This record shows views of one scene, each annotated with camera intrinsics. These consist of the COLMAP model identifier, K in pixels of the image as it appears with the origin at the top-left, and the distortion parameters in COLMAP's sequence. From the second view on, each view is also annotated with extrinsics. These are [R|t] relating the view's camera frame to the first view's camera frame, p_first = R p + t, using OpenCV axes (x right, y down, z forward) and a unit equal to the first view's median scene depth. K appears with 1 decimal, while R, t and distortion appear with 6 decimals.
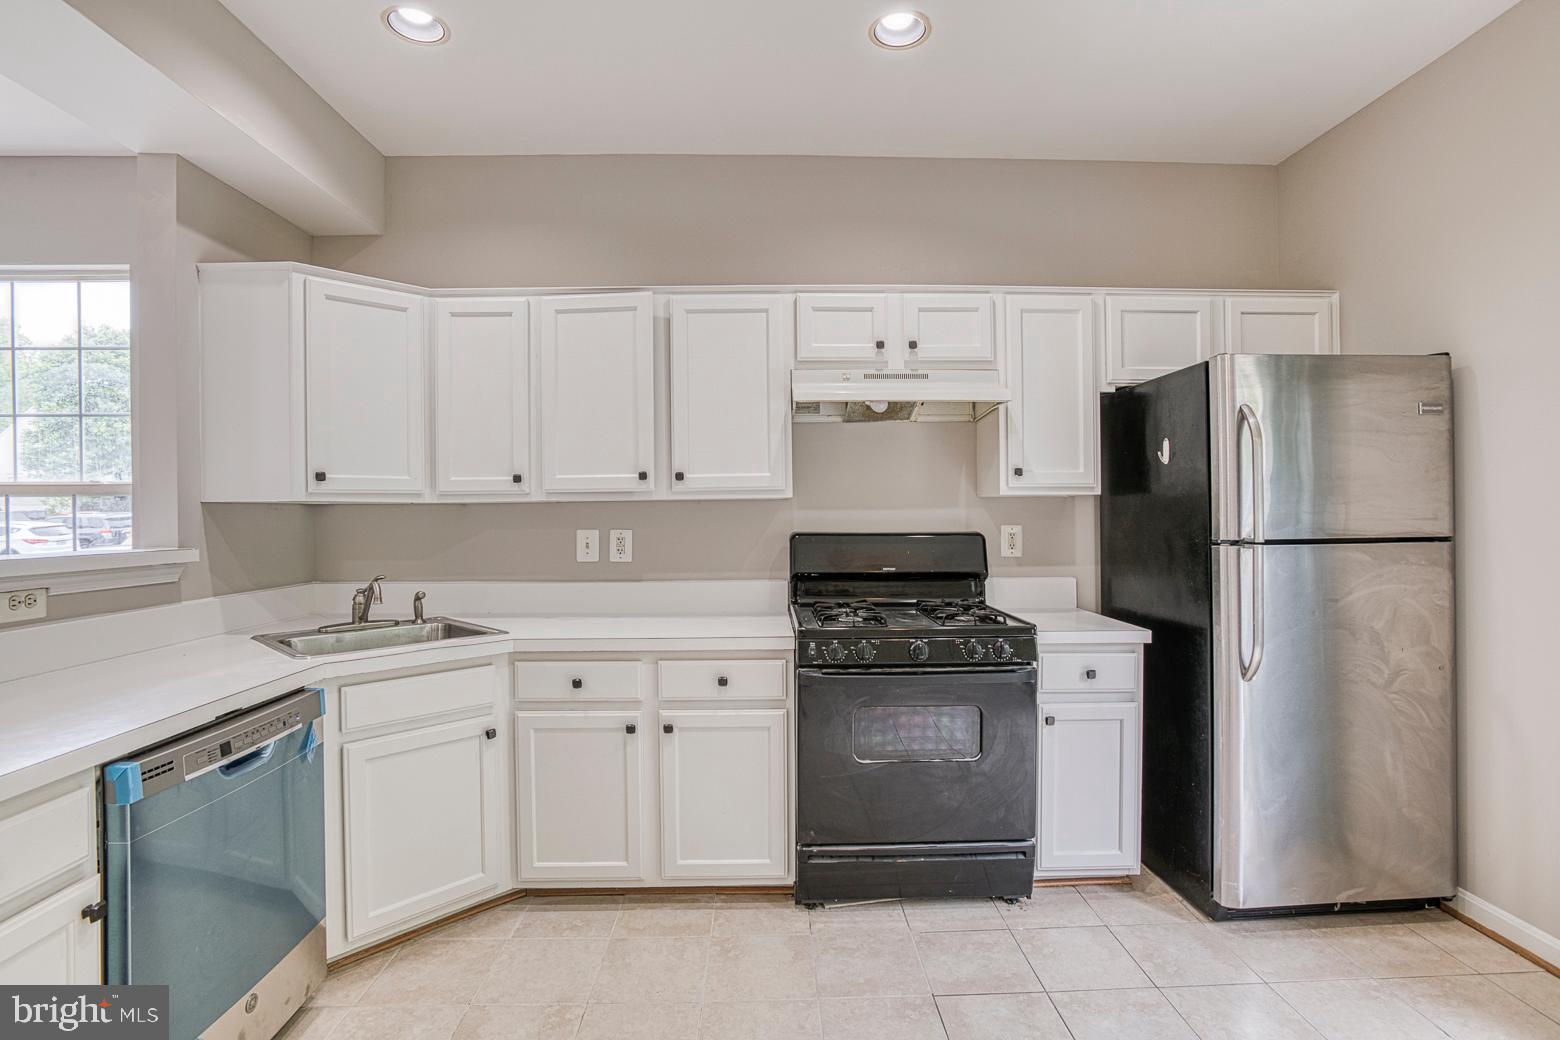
lens RADIAL K [[746.2, 0, 777.8], [0, 746.2, 515.7], [0, 0, 1]] dist [-0.062217, 0.026940]
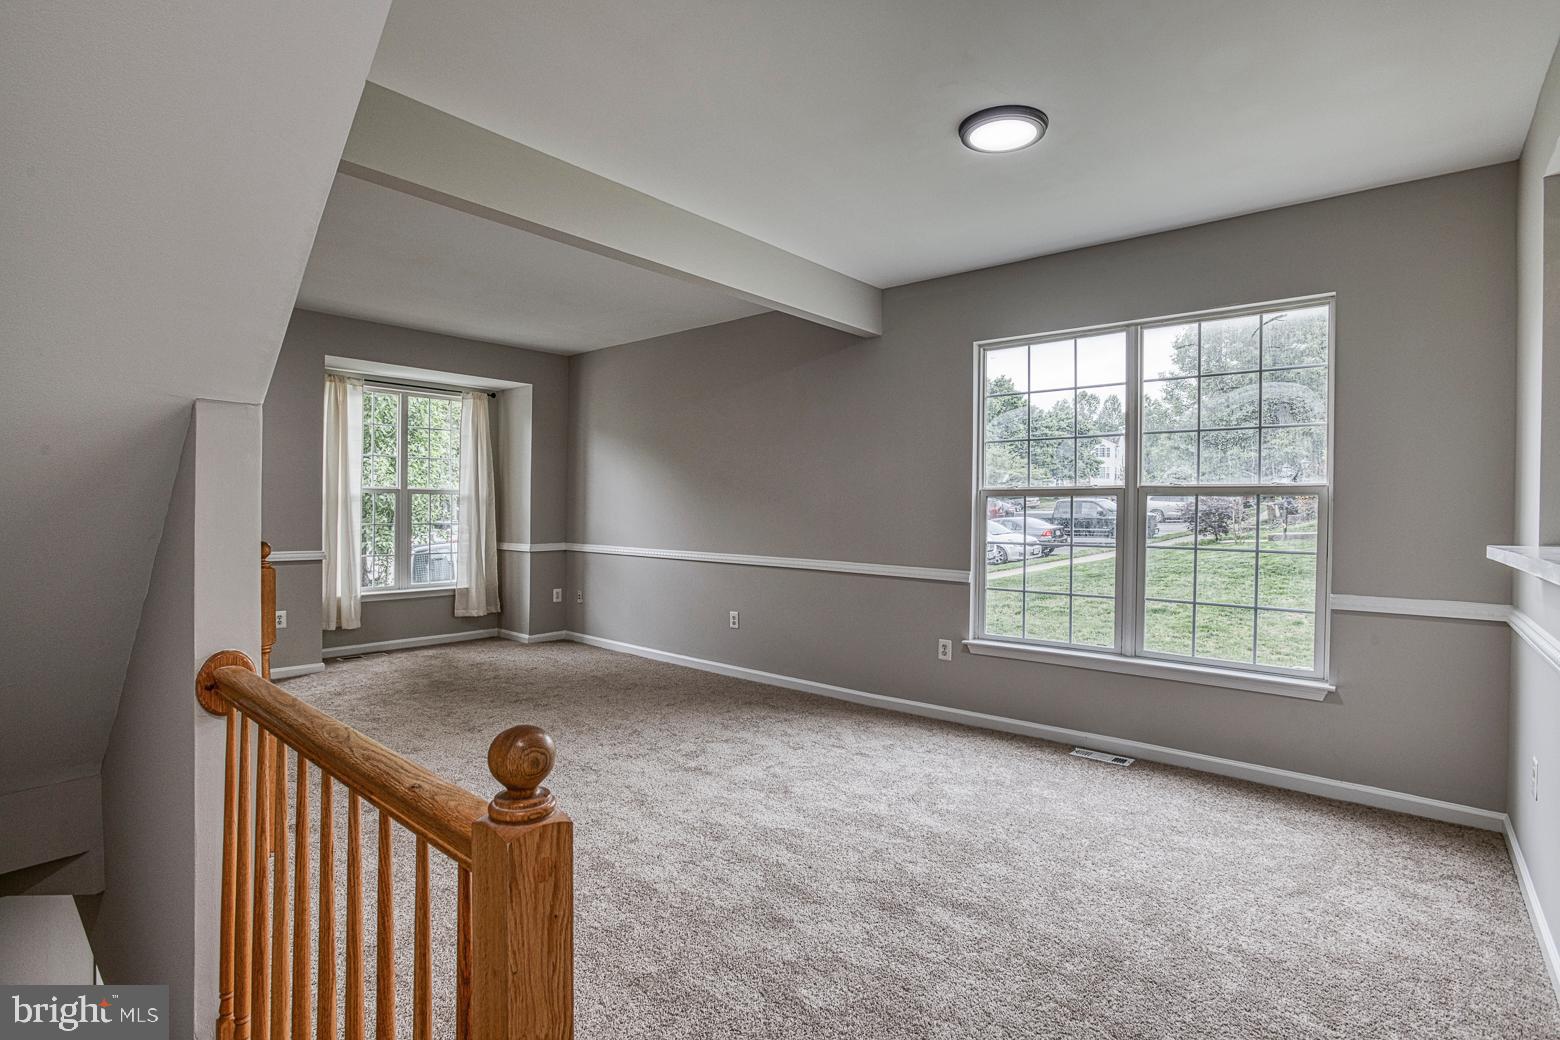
lens RADIAL K [[752.5, 0, 780.0], [0, 752.5, 520.0], [0, 0, 1]] dist [-0.002709, 0.000013]
pose [[0.738056, 0.023907, -0.674316, -0.831113], [-0.020756, 0.999704, 0.012725, 0.015994], [0.674420, 0.004605, 0.738334, -0.521201]]
